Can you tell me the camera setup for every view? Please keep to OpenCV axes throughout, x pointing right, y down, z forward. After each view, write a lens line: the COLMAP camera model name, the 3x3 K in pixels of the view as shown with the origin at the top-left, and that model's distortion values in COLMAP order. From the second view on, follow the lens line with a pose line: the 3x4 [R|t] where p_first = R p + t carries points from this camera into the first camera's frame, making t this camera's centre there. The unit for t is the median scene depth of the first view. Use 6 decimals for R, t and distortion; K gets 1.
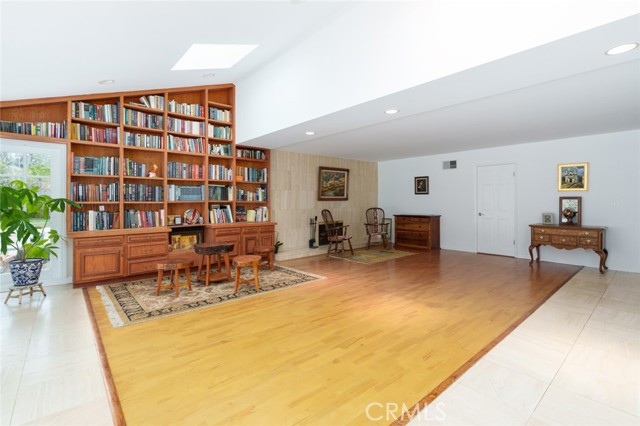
lens RADIAL K [[289.5, 0, 312.9], [0, 289.5, 200.3], [0, 0, 1]] dist [-0.016172, 0.006865]
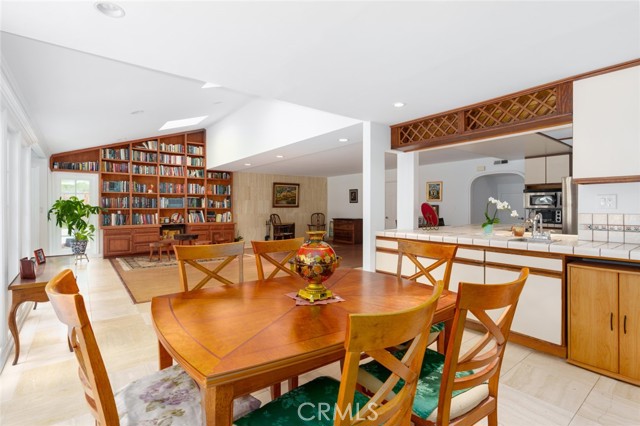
lens RADIAL K [[307.7, 0, 320.1], [0, 307.7, 207.1], [0, 0, 1]] dist [-0.004616, 0.000691]
pose [[0.999535, 0.000180, -0.030483, 0.369587], [-0.000184, 1.000000, -0.000134, -0.001340], [0.030483, 0.000139, 0.999535, -0.568446]]
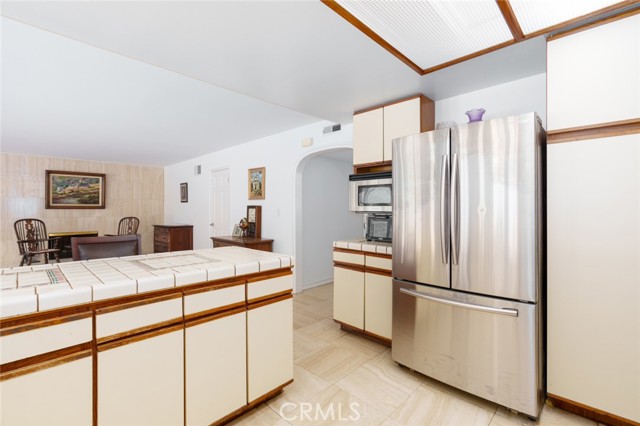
lens RADIAL K [[289.5, 0, 318.1], [0, 289.5, 209.5], [0, 0, 1]] dist [-0.016172, 0.006865]
pose [[0.994329, 0.003918, 0.106274, 0.973245], [-0.004070, 0.999991, 0.001213, -0.002120], [-0.106268, -0.001638, 0.994336, 0.060115]]
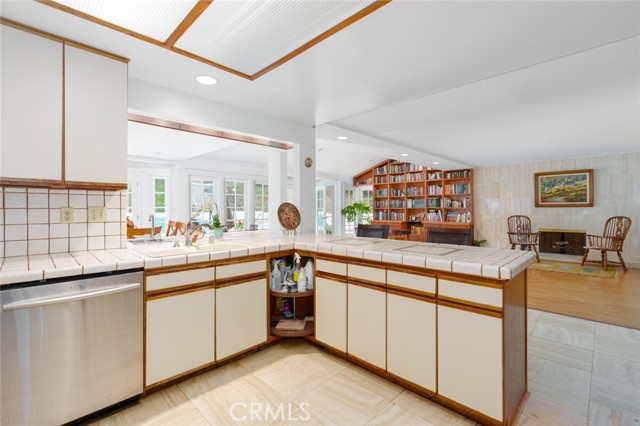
lens RADIAL K [[289.5, 0, 321.5], [0, 289.5, 207.1], [0, 0, 1]] dist [-0.016172, 0.006865]
pose [[0.102996, -0.001564, -0.994681, 1.219768], [0.005355, 0.999985, -0.001017, -0.002779], [0.994667, -0.005222, 0.103003, 0.201077]]
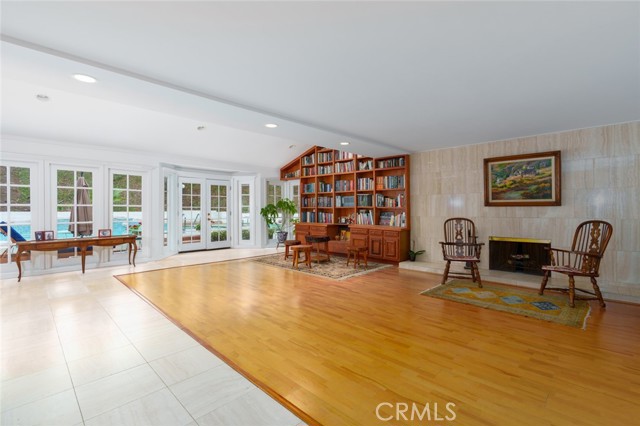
lens RADIAL K [[289.5, 0, 322.1], [0, 289.5, 207.4], [0, 0, 1]] dist [-0.016172, 0.006865]
pose [[0.117732, 0.003377, -0.993040, 0.890497], [0.004340, 0.999983, 0.003915, -0.001044], [0.993036, -0.004770, 0.117715, 0.665882]]
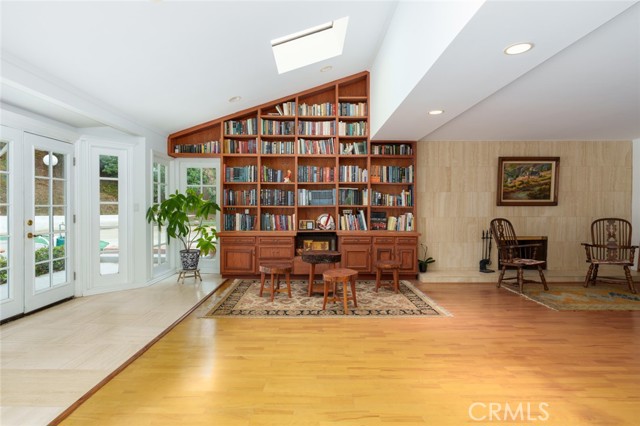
lens RADIAL K [[321.0, 0, 322.0], [0, 321.0, 208.5], [0, 0, 1]] dist [-0.005593, 0.003385]
pose [[0.773866, 0.008637, -0.633290, 0.236802], [-0.003276, 0.999948, 0.009634, 0.001954], [0.633341, -0.005381, 0.773854, 0.166531]]
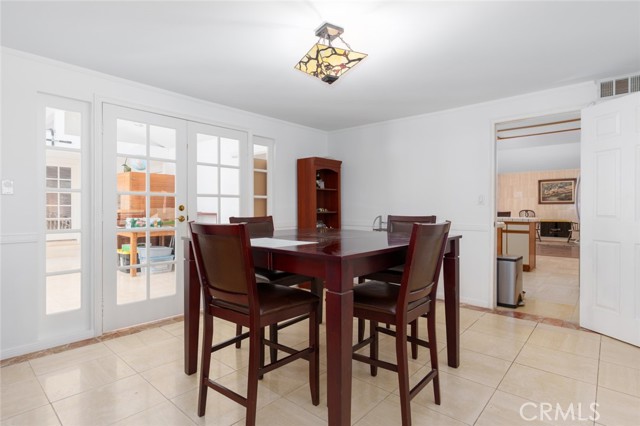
lens RADIAL K [[321.0, 0, 326.3], [0, 321.0, 210.3], [0, 0, 1]] dist [-0.005593, 0.003385]
pose [[0.157900, 0.016643, -0.987315, 1.831253], [0.004921, 0.999832, 0.017641, -0.002372], [0.987443, -0.007645, 0.157792, -0.359691]]
